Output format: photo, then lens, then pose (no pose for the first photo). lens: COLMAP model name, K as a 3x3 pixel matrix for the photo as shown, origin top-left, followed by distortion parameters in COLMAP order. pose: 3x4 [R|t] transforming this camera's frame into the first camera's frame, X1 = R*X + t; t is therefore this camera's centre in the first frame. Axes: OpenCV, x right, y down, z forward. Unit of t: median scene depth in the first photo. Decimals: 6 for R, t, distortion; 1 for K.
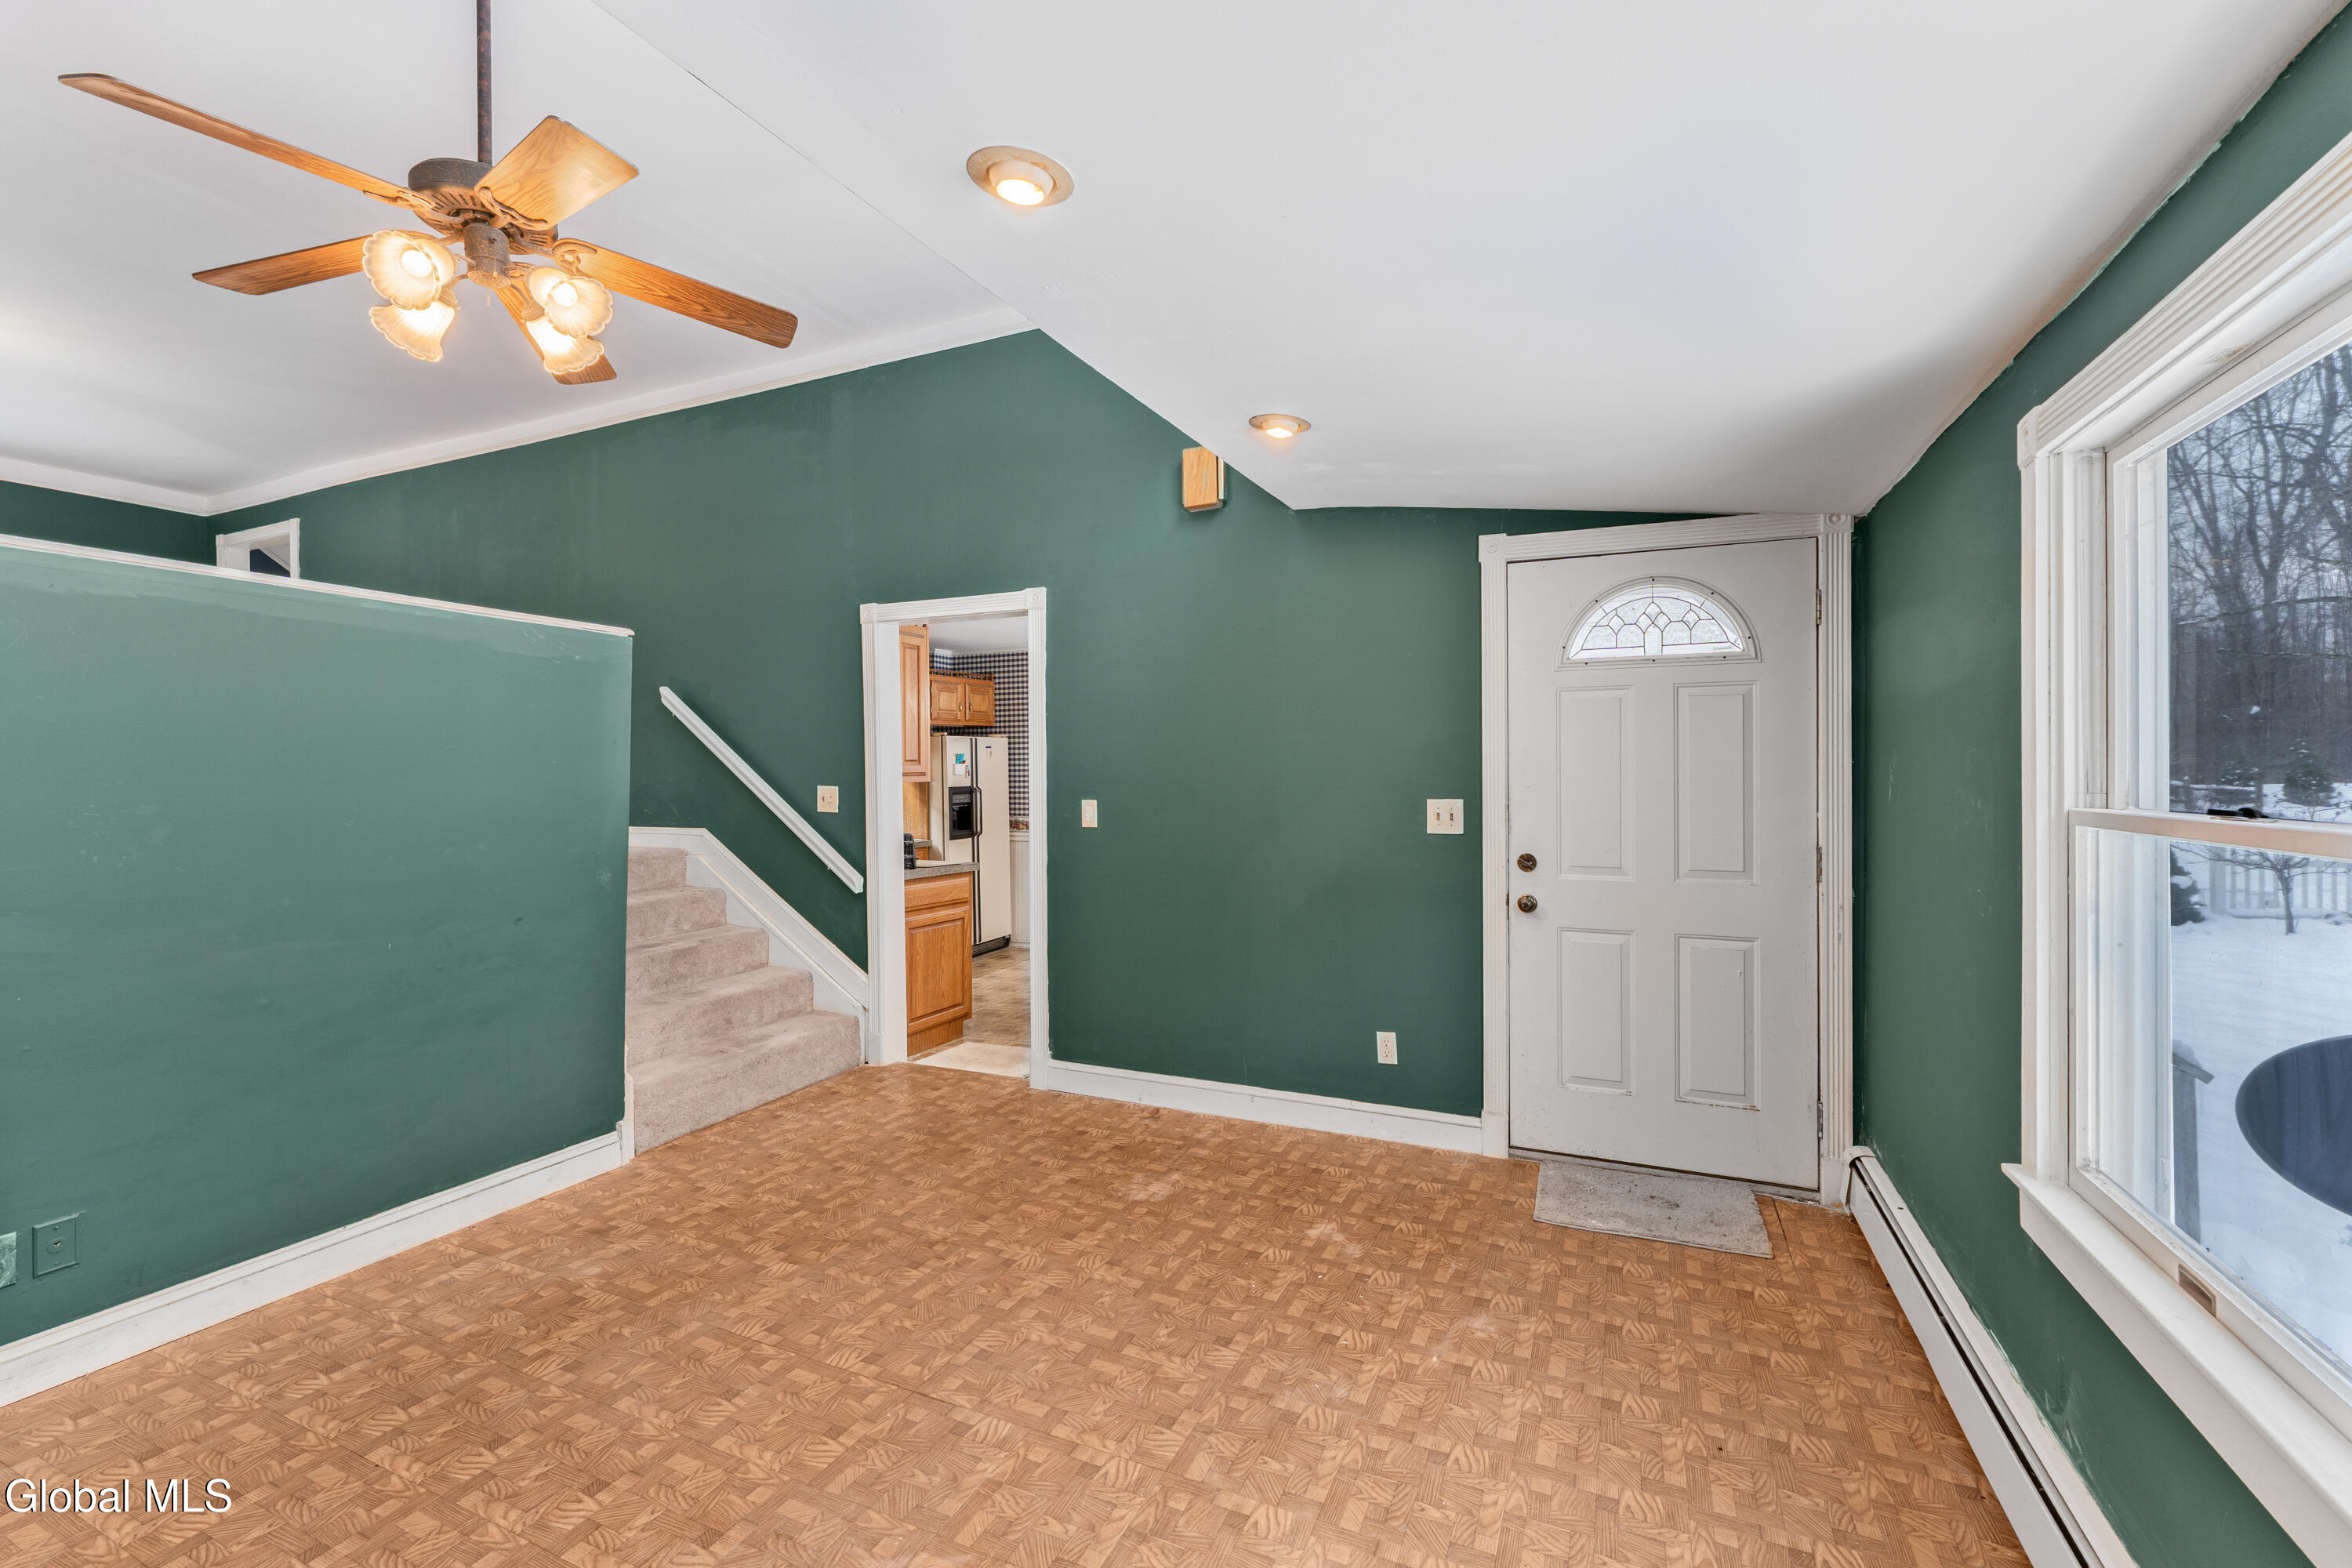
lens RADIAL K [[960.6, 0, 1175.2], [0, 960.6, 775.5], [0, 0, 1]] dist [0.000007, -0.000495]
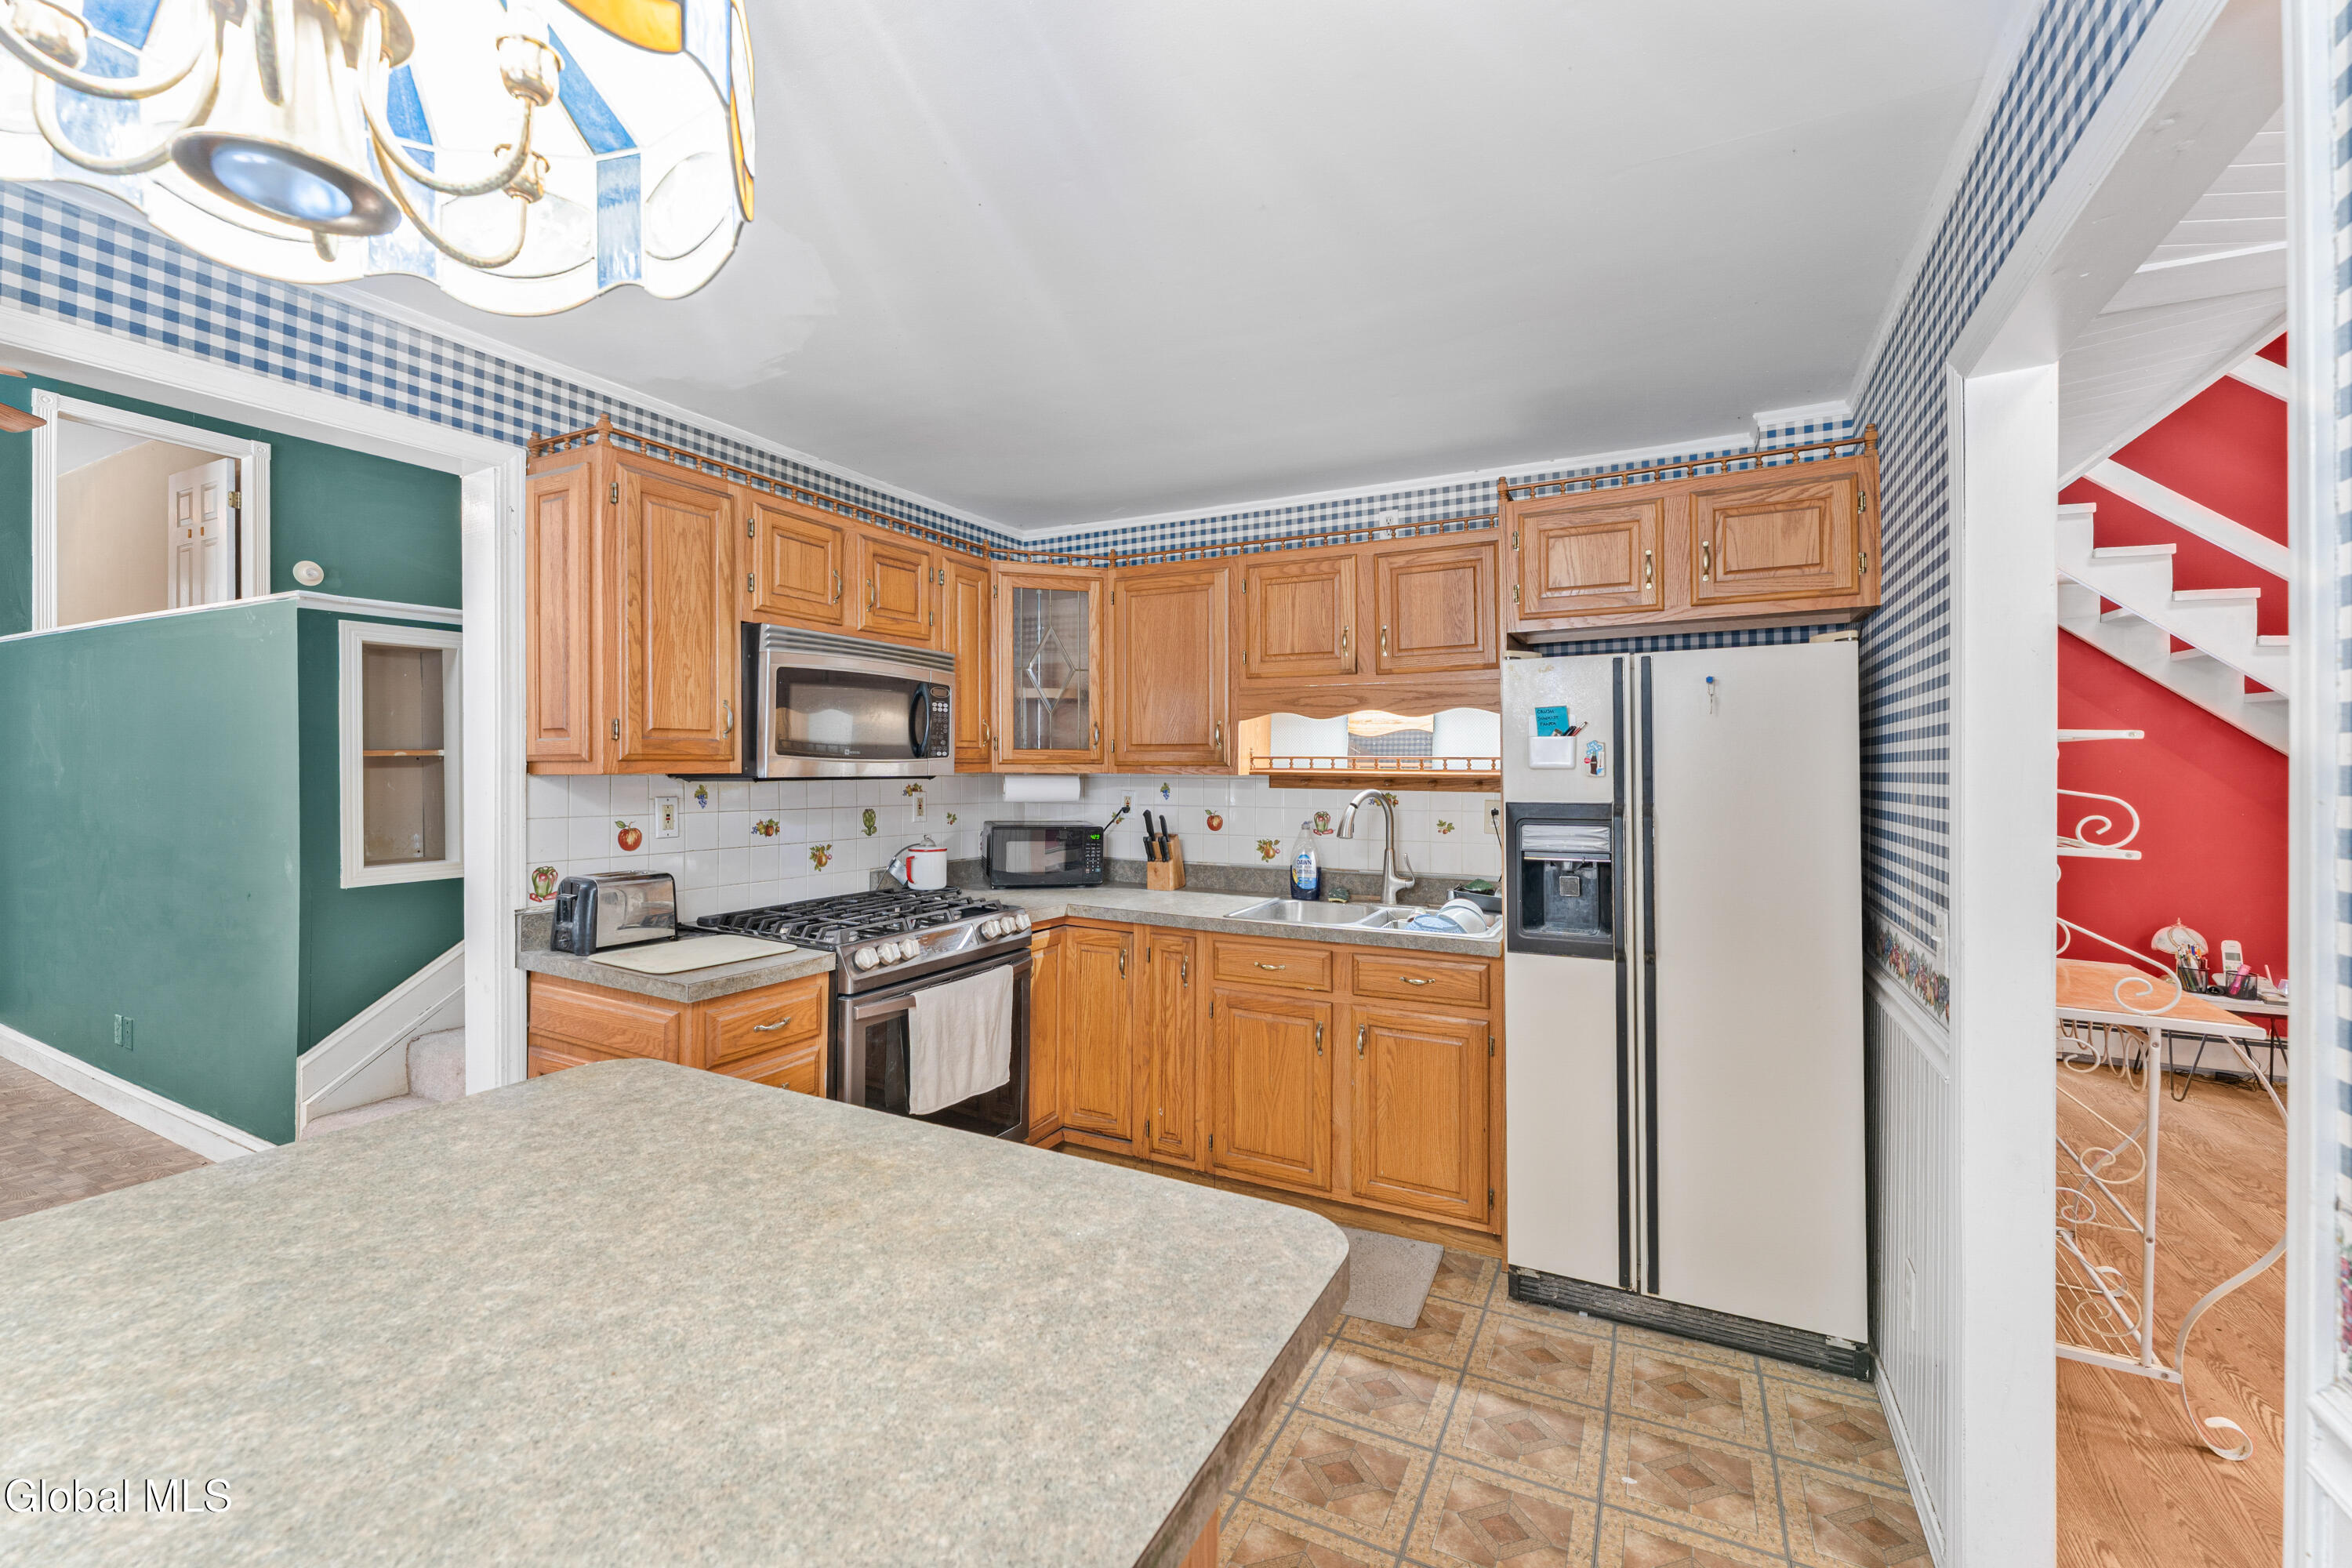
lens RADIAL K [[960.6, 0, 1169.2], [0, 960.6, 759.0], [0, 0, 1]] dist [0.000007, -0.000495]
pose [[-0.057077, -0.004712, -0.998359, 0.162515], [-0.008560, 0.999954, -0.004230, -0.001541], [0.998333, 0.008305, -0.057115, 1.101313]]
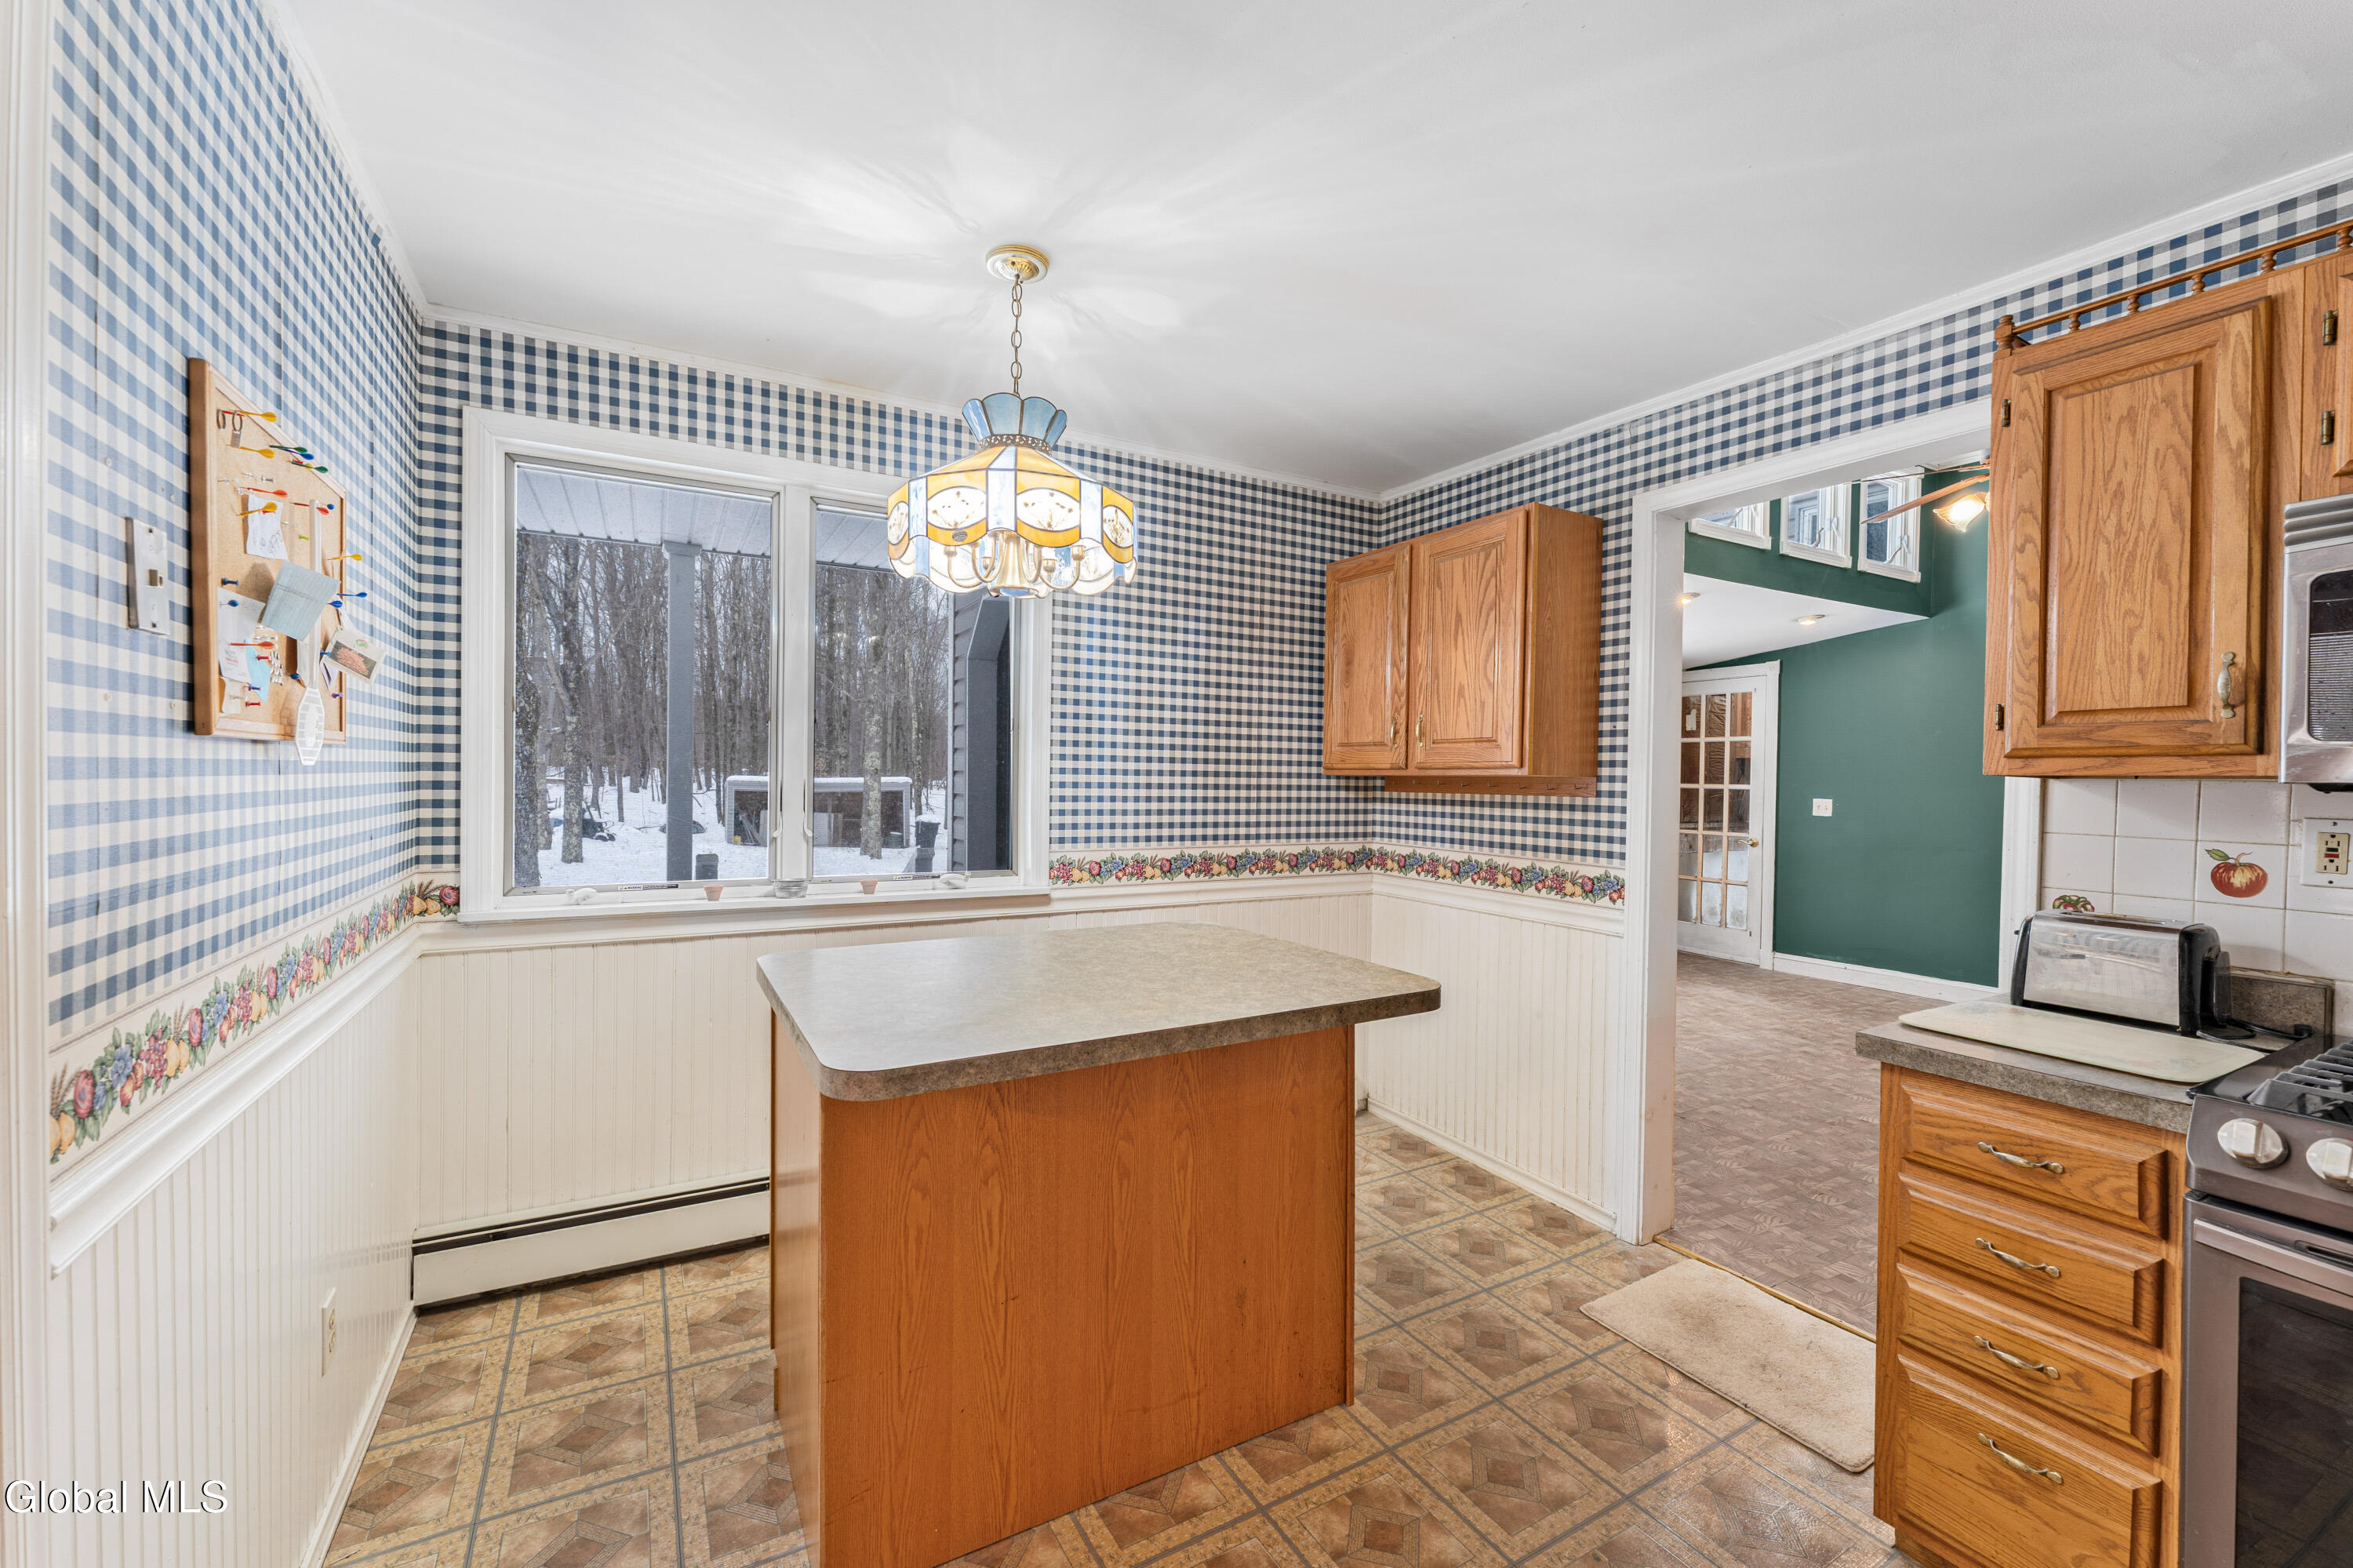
lens RADIAL K [[961.1, 0, 1175.7], [0, 961.1, 784.9], [0, 0, 1]] dist [0.000007, -0.000495]
pose [[-0.808016, -0.009002, 0.589091, -0.188958], [-0.004617, 0.999949, 0.008947, 0.006492], [-0.589142, 0.004510, -0.808017, 1.256147]]
